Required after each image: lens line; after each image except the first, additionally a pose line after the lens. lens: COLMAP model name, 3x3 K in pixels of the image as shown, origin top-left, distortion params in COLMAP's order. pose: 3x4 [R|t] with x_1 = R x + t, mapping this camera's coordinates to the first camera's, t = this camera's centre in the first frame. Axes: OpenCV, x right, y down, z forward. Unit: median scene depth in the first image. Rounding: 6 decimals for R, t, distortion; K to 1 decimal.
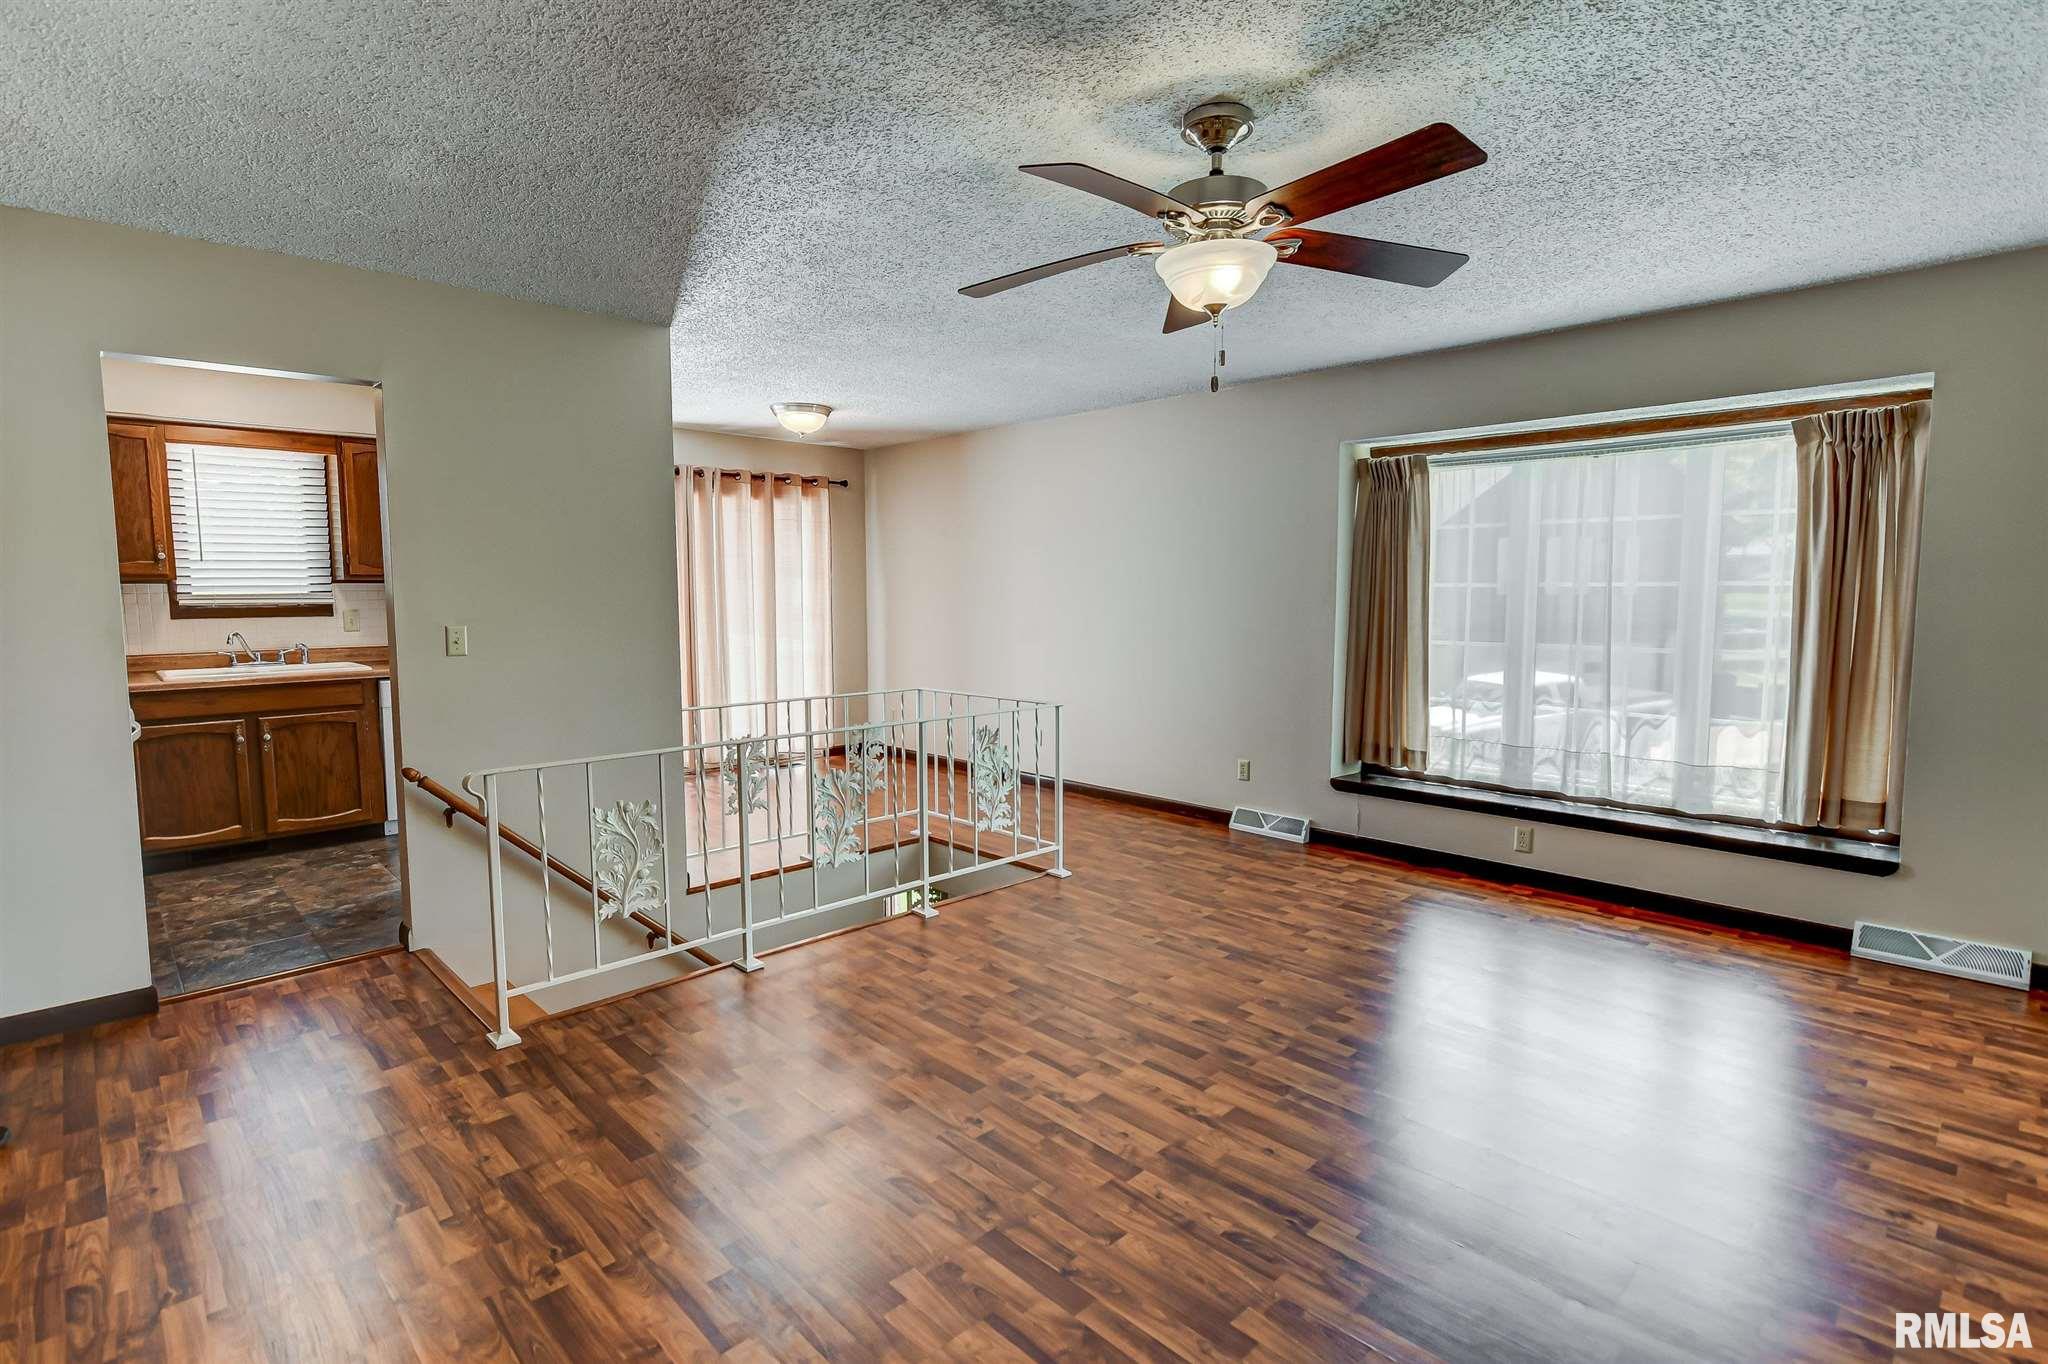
lens RADIAL K [[986.7, 0, 1013.8], [0, 986.7, 675.8], [0, 0, 1]] dist [0.000513, -0.000077]
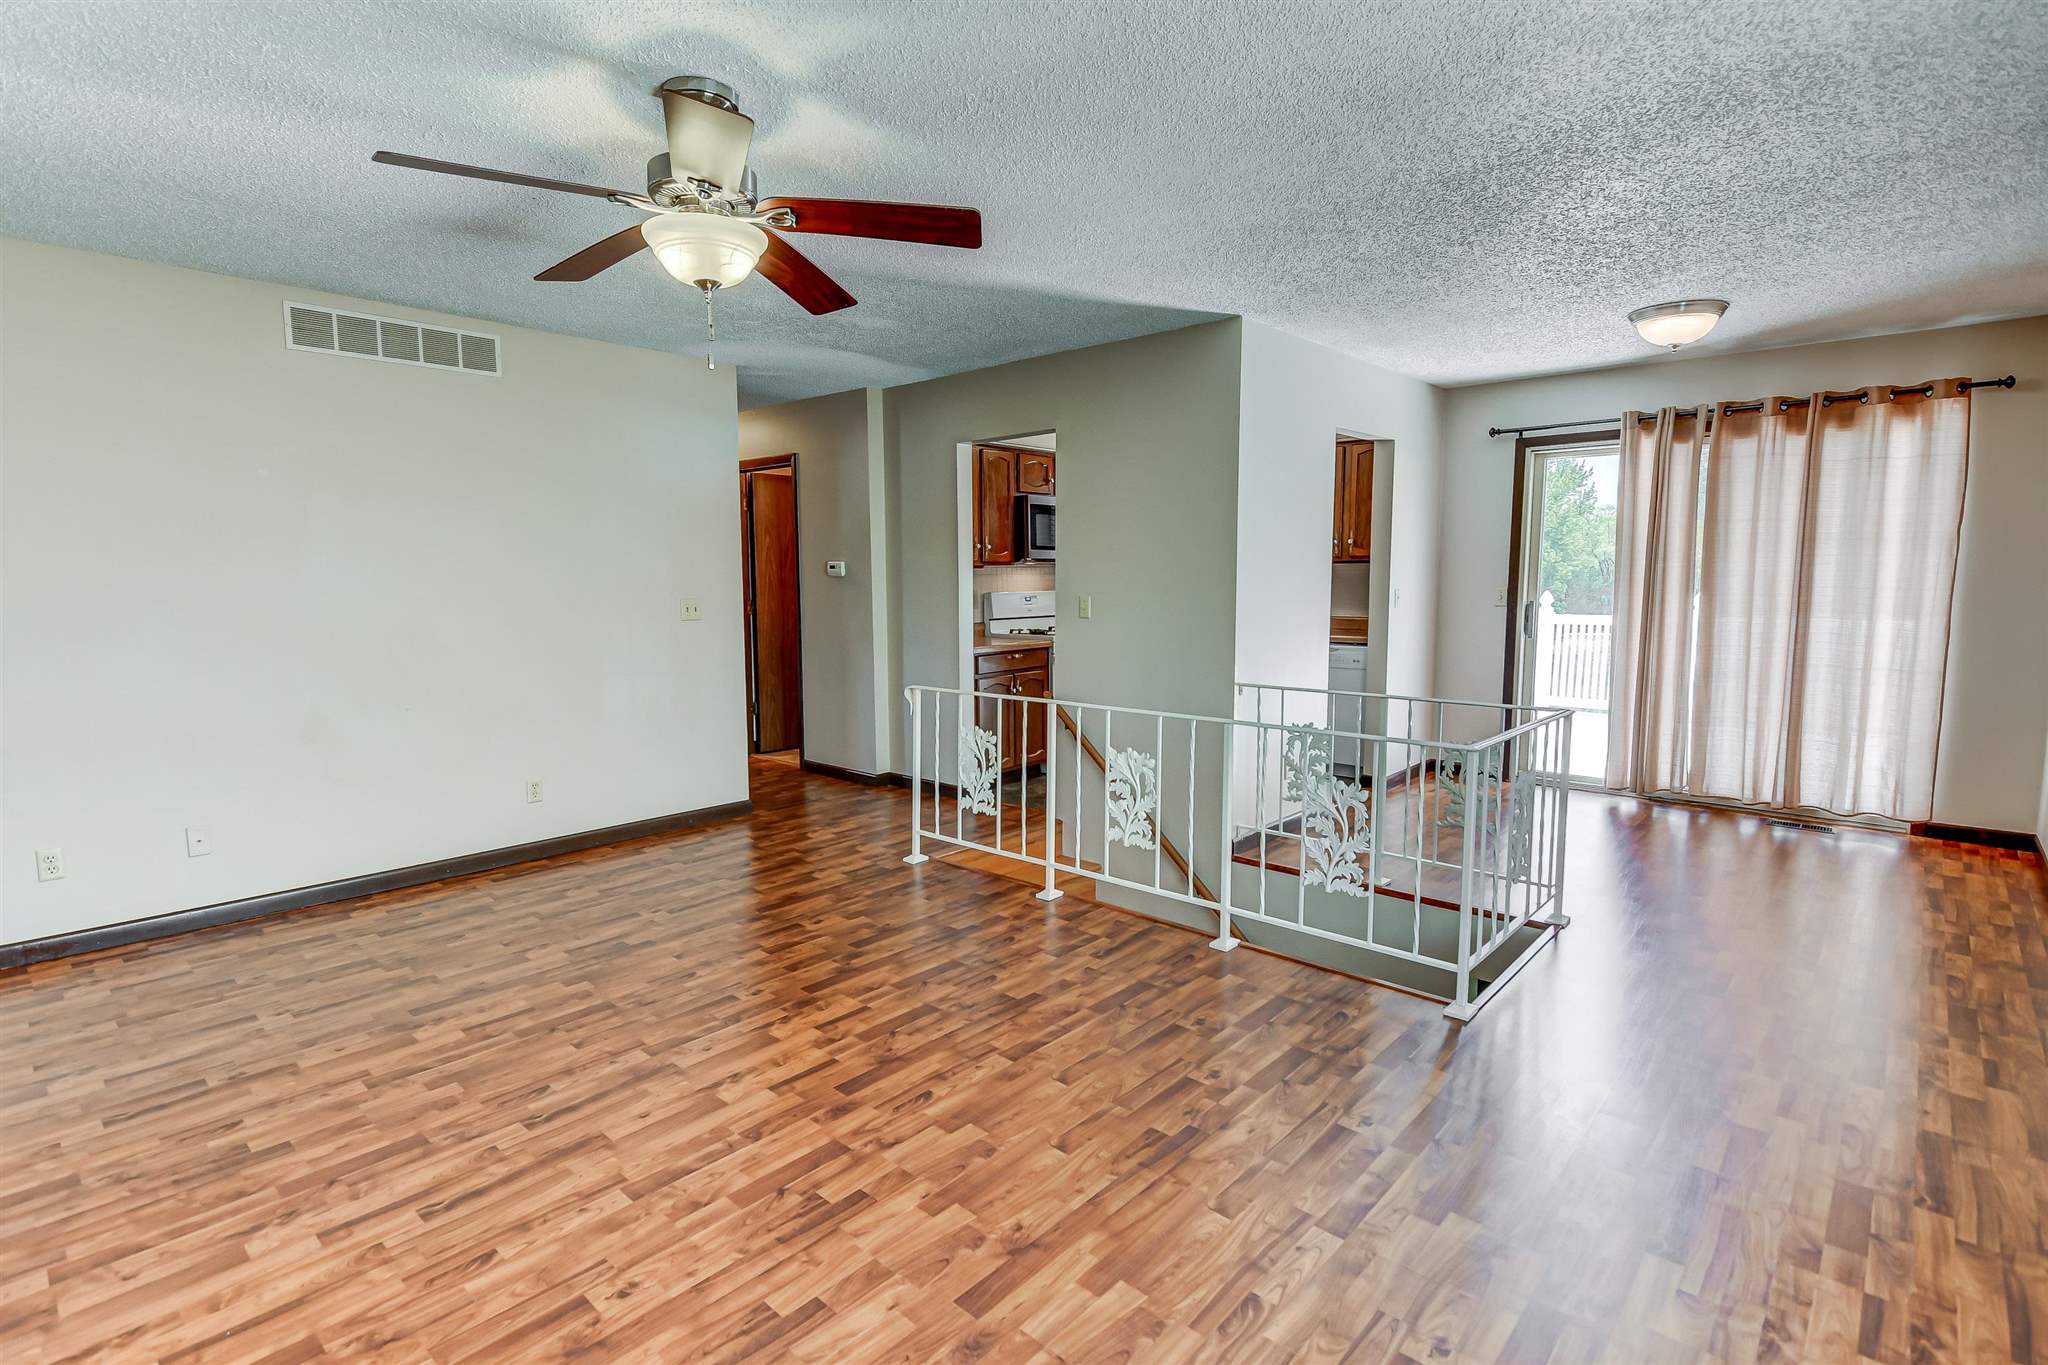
lens RADIAL K [[986.7, 0, 1013.8], [0, 986.7, 676.3], [0, 0, 1]] dist [0.000513, -0.000077]
pose [[0.061976, 0.101684, -0.992884, 0.853895], [-0.083225, 0.991859, 0.096384, -0.068447], [0.994602, 0.076660, 0.069934, 0.870988]]
